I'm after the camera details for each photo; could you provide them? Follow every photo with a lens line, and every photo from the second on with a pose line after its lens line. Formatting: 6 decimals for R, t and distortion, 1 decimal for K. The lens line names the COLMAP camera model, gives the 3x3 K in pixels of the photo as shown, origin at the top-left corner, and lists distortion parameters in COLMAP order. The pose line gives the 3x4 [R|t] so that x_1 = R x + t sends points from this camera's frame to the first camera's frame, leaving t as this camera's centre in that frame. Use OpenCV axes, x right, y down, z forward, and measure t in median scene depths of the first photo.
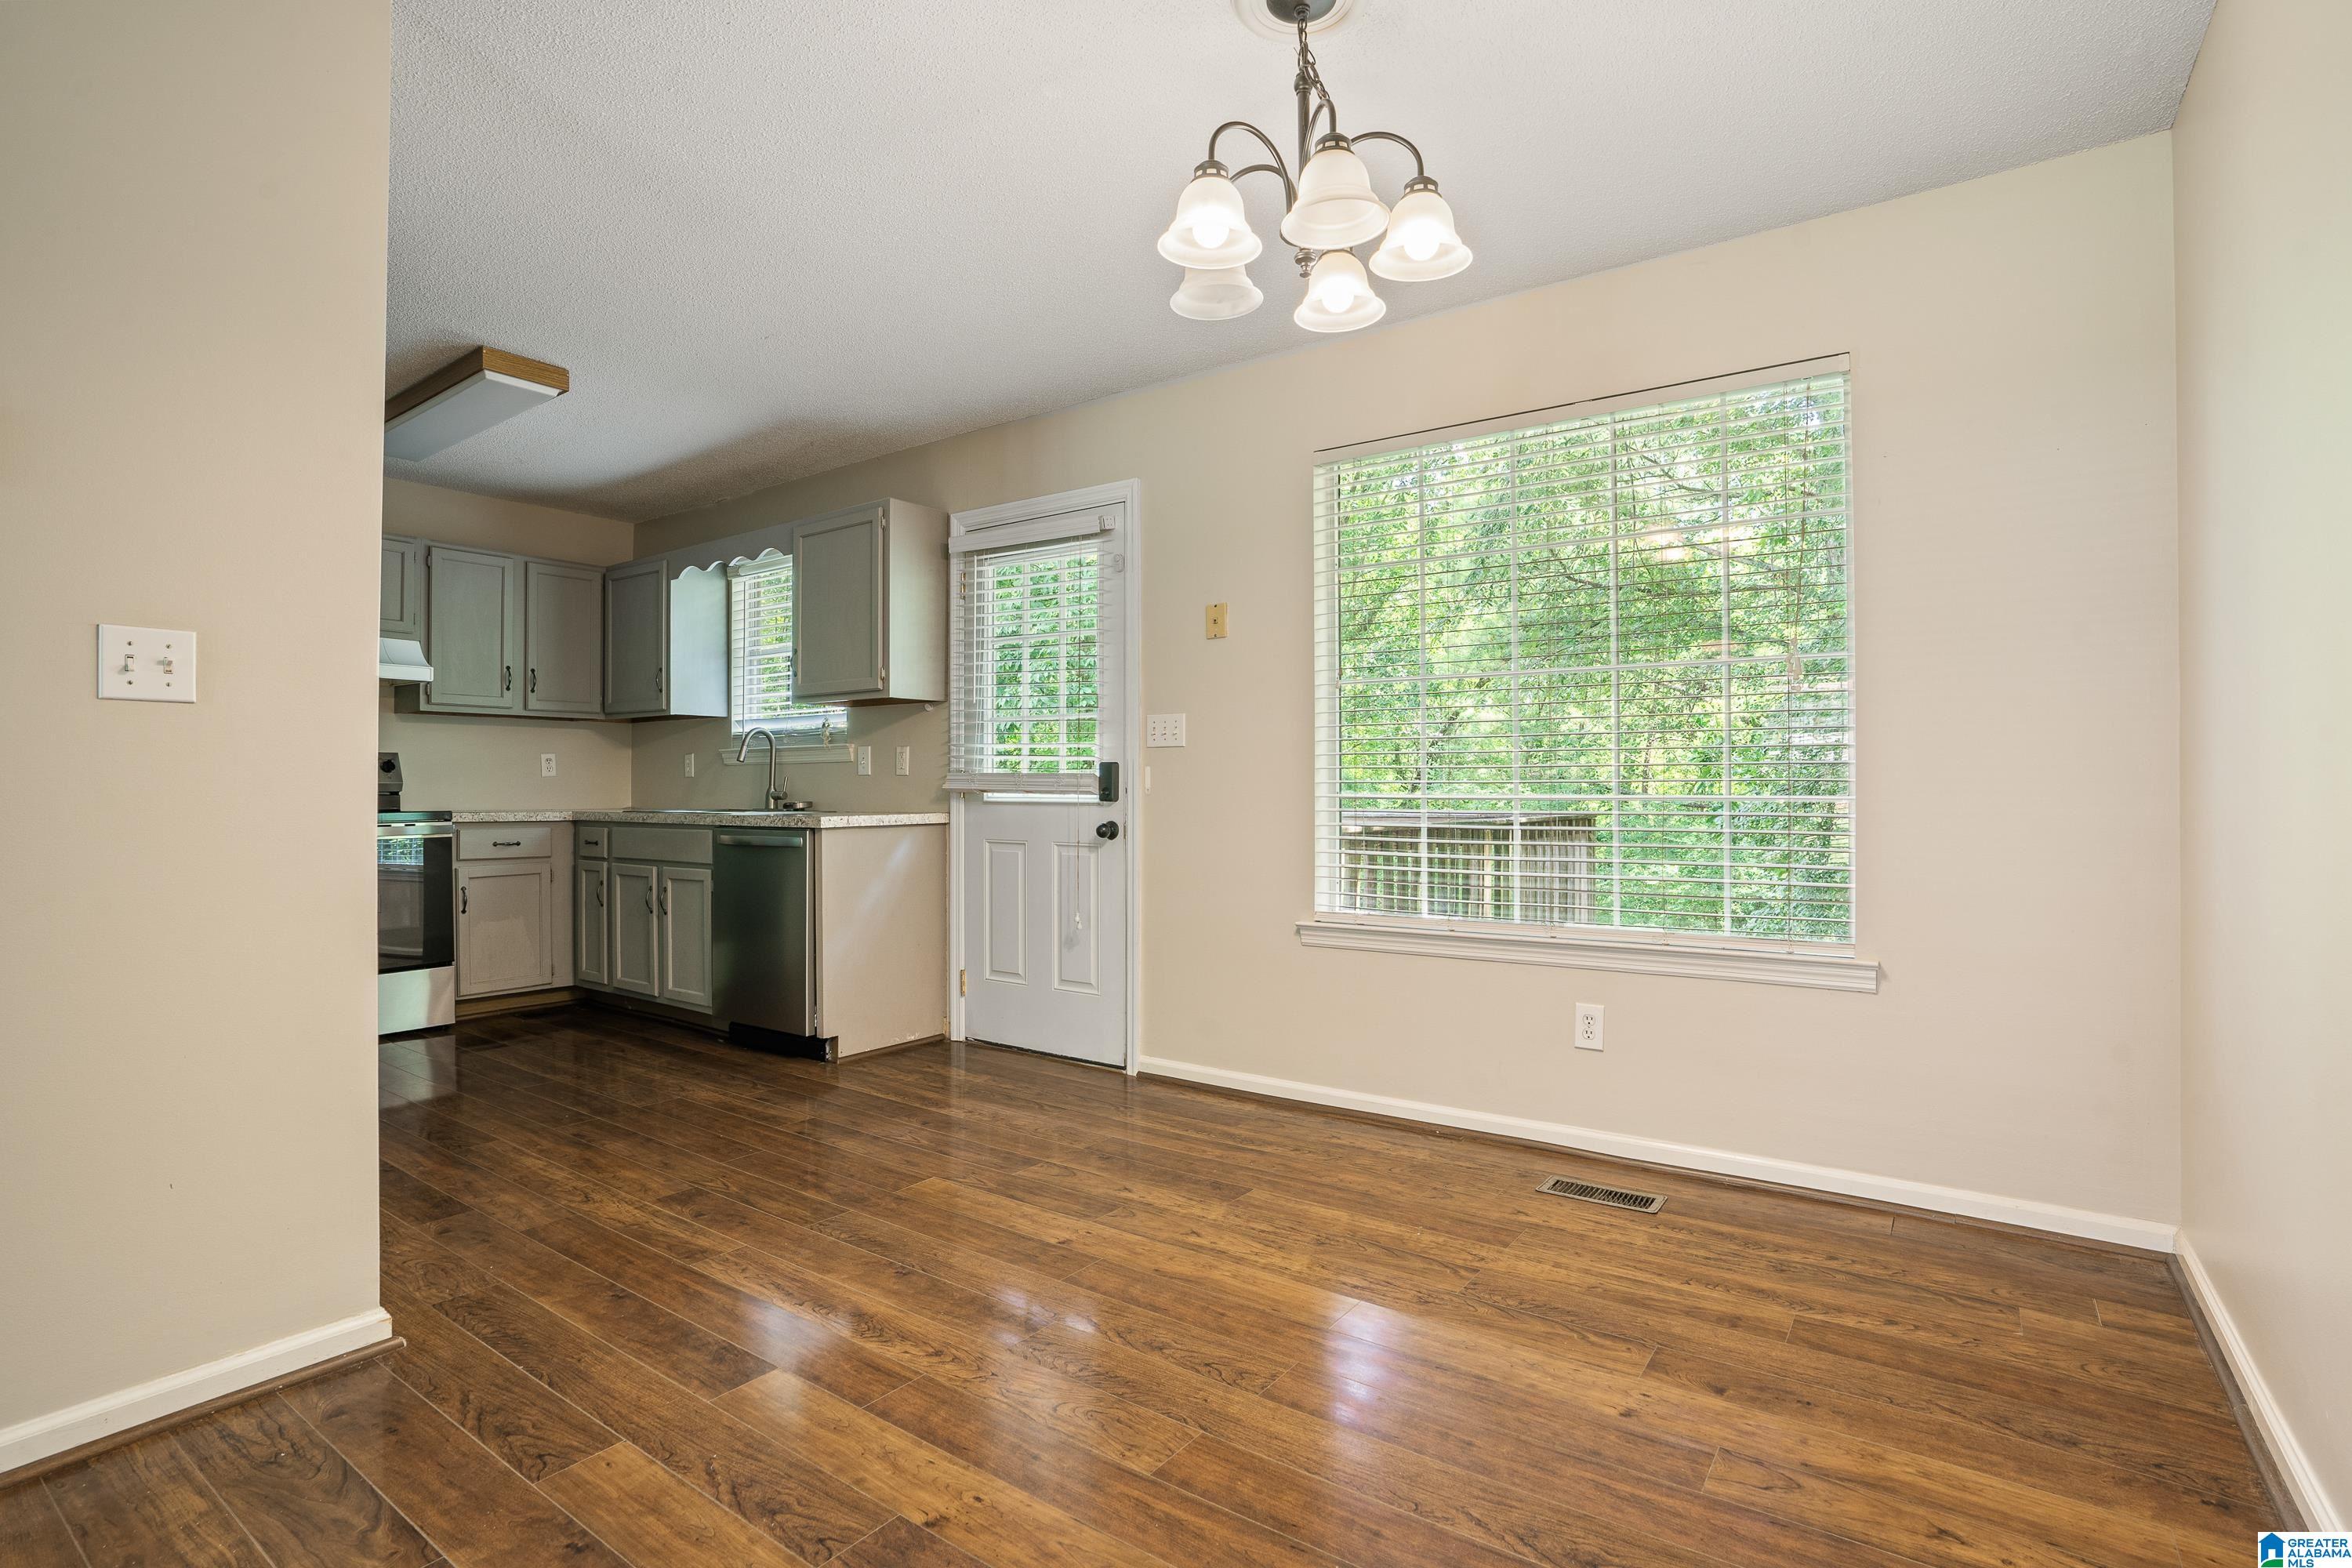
lens RADIAL K [[1069.8, 0, 1280.0], [0, 1069.8, 793.6], [0, 0, 1]] dist [-0.038825, 0.003947]
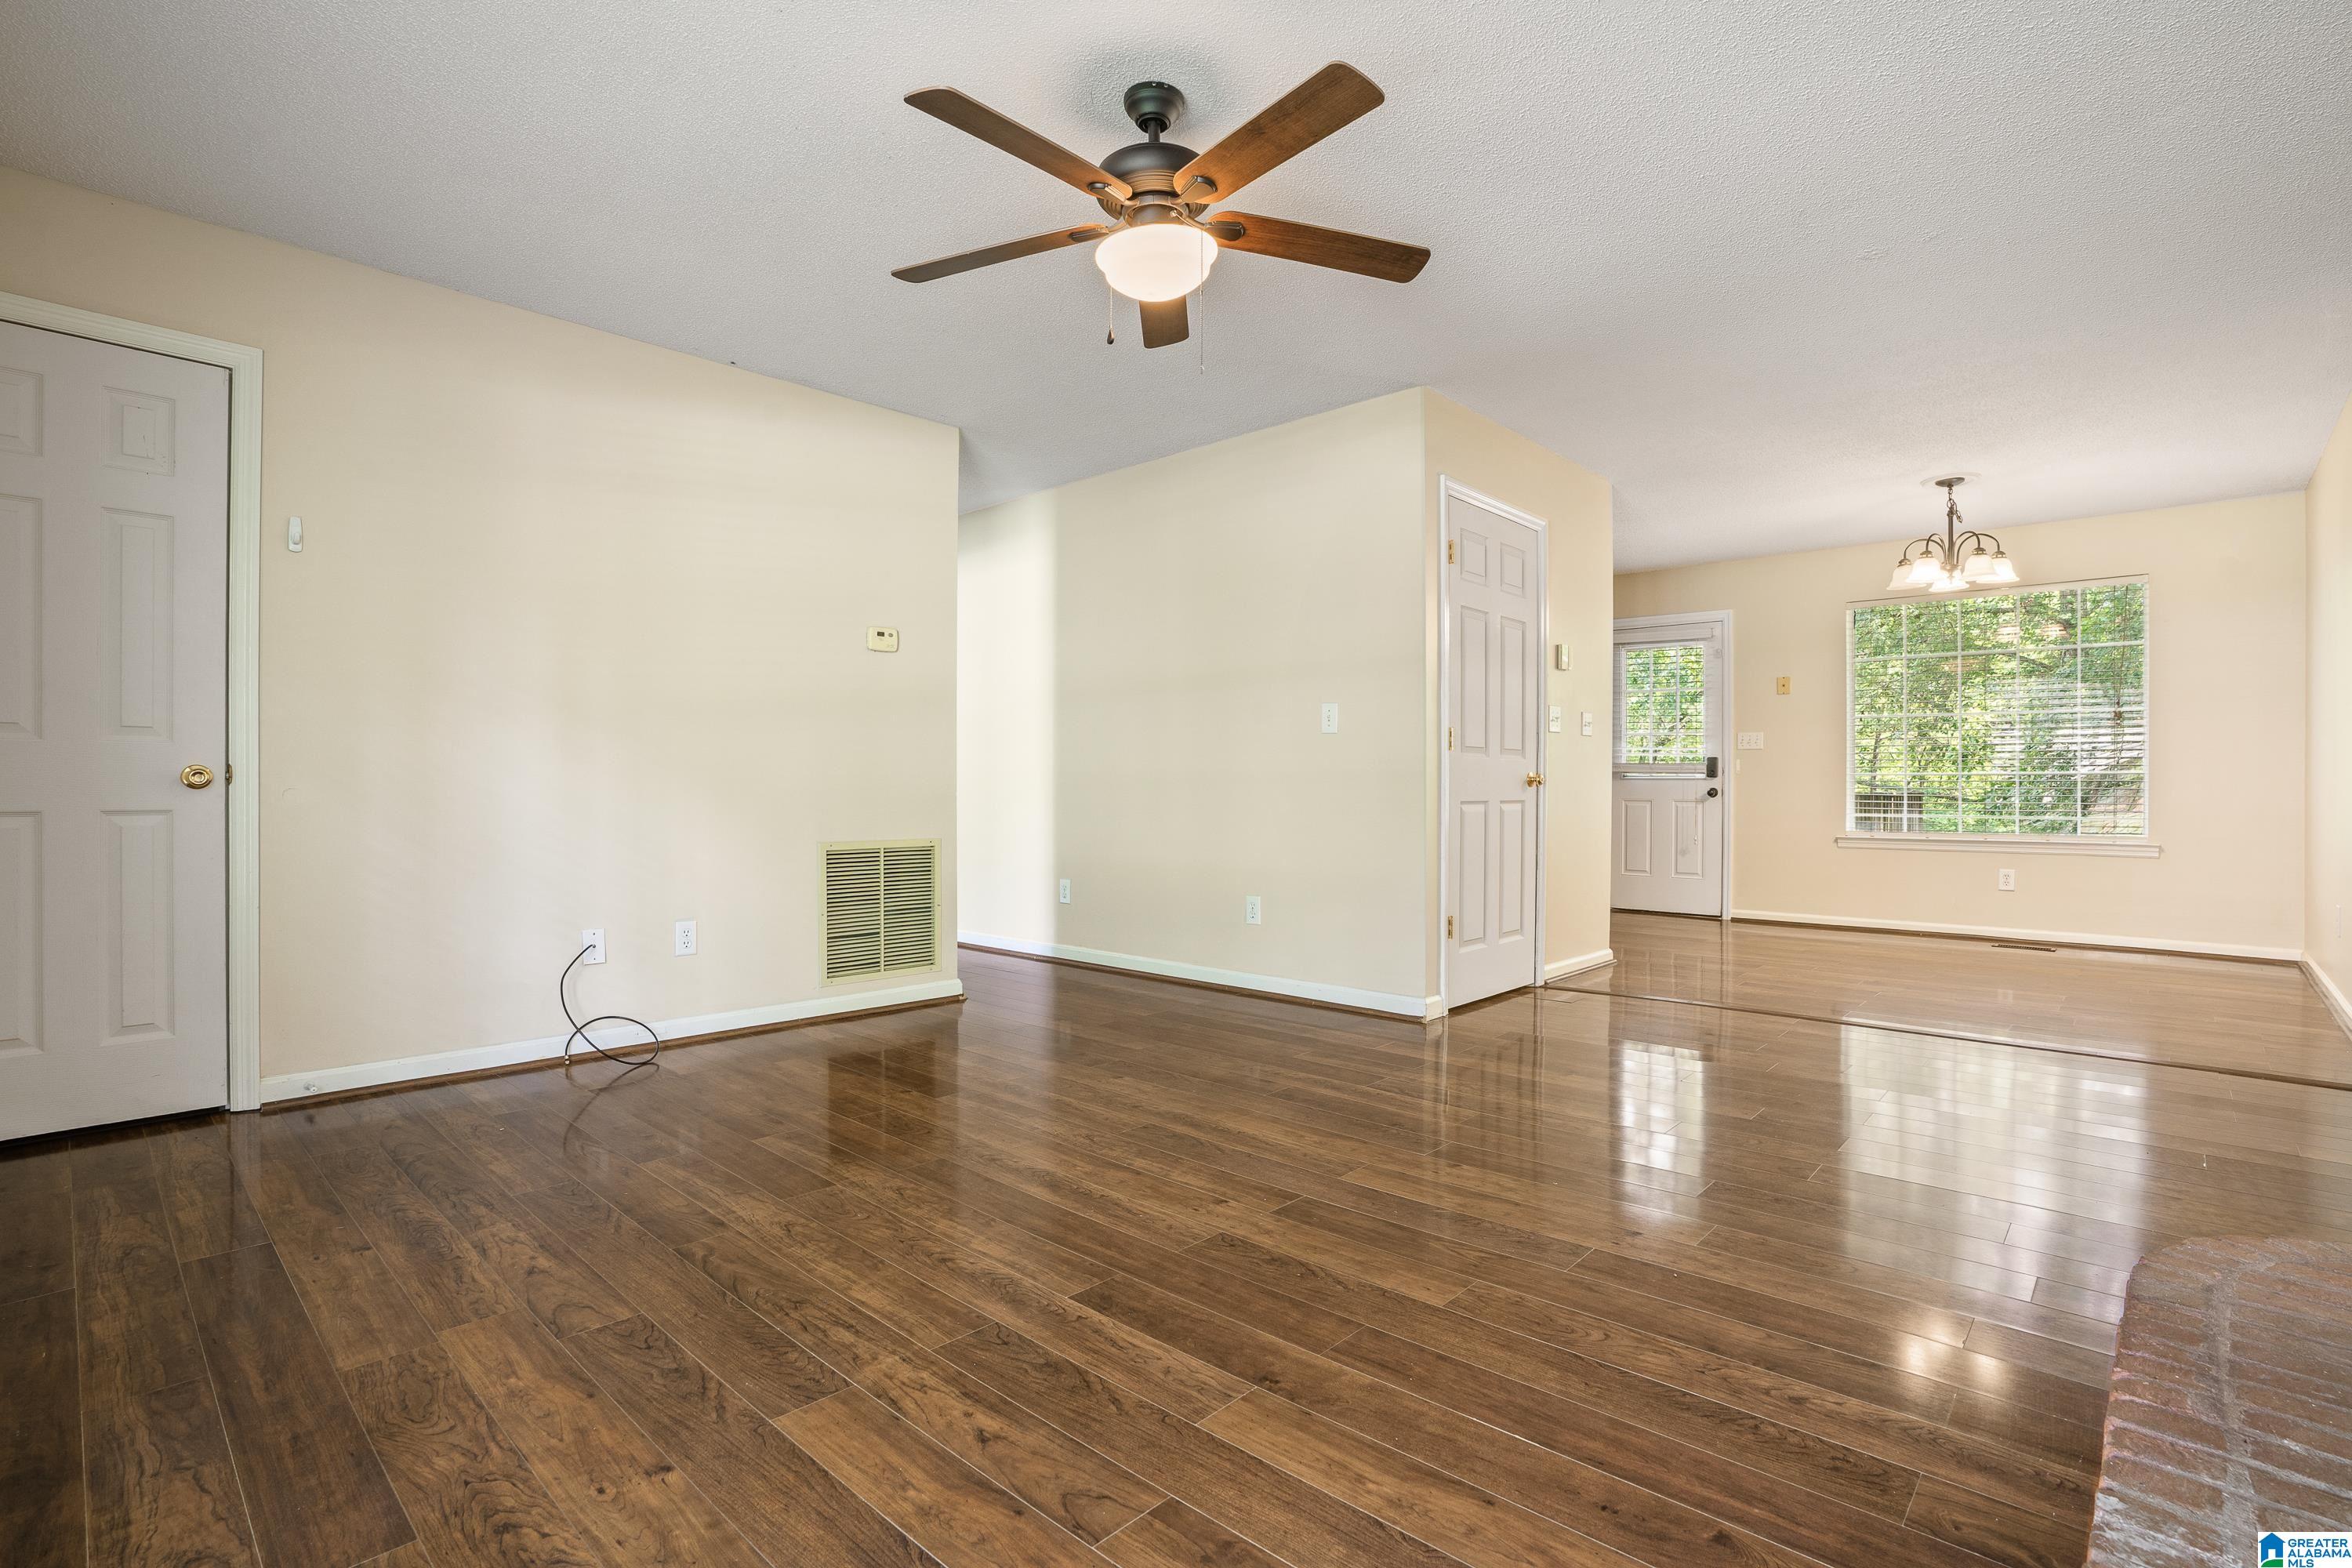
lens RADIAL K [[1069.8, 0, 1242.9], [0, 1069.8, 782.6], [0, 0, 1]] dist [-0.038825, 0.003947]
pose [[0.988260, 0.003909, -0.152733, -0.714105], [-0.004439, 0.999985, -0.003132, 0.027203], [0.152718, 0.003773, 0.988263, -1.032084]]
